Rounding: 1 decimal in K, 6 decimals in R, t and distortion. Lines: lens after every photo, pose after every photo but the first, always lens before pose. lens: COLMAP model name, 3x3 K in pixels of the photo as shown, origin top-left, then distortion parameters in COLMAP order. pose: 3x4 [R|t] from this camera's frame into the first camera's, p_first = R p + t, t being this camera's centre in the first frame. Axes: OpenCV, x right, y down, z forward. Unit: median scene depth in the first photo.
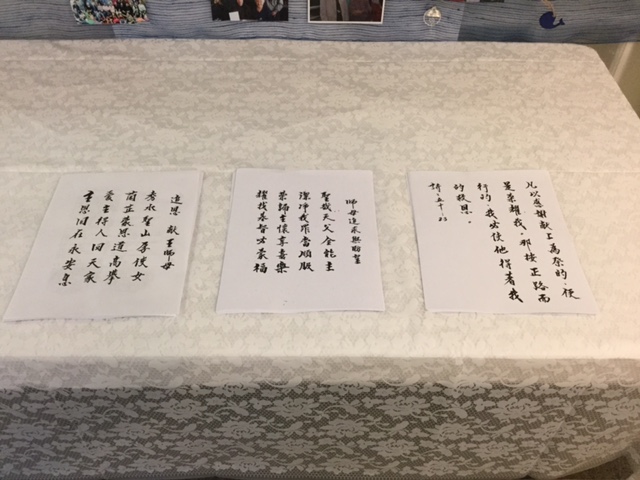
lens RADIAL K [[574.0, 0, 320.0], [0, 574.0, 240.0], [0, 0, 1]] dist [0.136908, -0.287738]
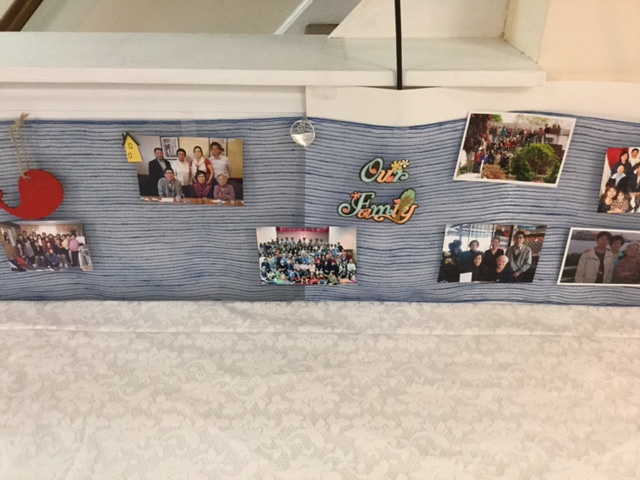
lens RADIAL K [[574.0, 0, 320.0], [0, 574.0, 240.0], [0, 0, 1]] dist [0.136908, -0.287738]
pose [[0.999958, 0.008089, -0.004329, -0.342430], [-0.009023, 0.952562, -0.304209, -0.195355], [0.001662, 0.304236, 0.952595, 0.245876]]
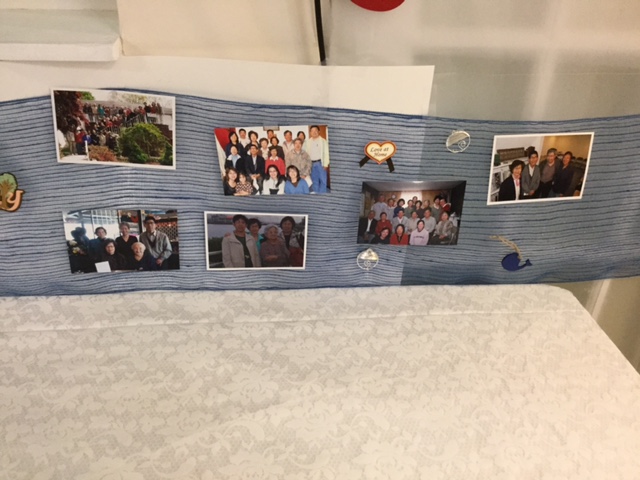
lens RADIAL K [[574.0, 0, 320.0], [0, 574.0, 240.0], [0, 0, 1]] dist [0.136908, -0.287738]
pose [[0.992813, -0.022367, 0.117564, 0.038971], [0.054788, 0.958332, -0.280355, -0.197761], [-0.106395, 0.284781, 0.952670, 0.264891]]
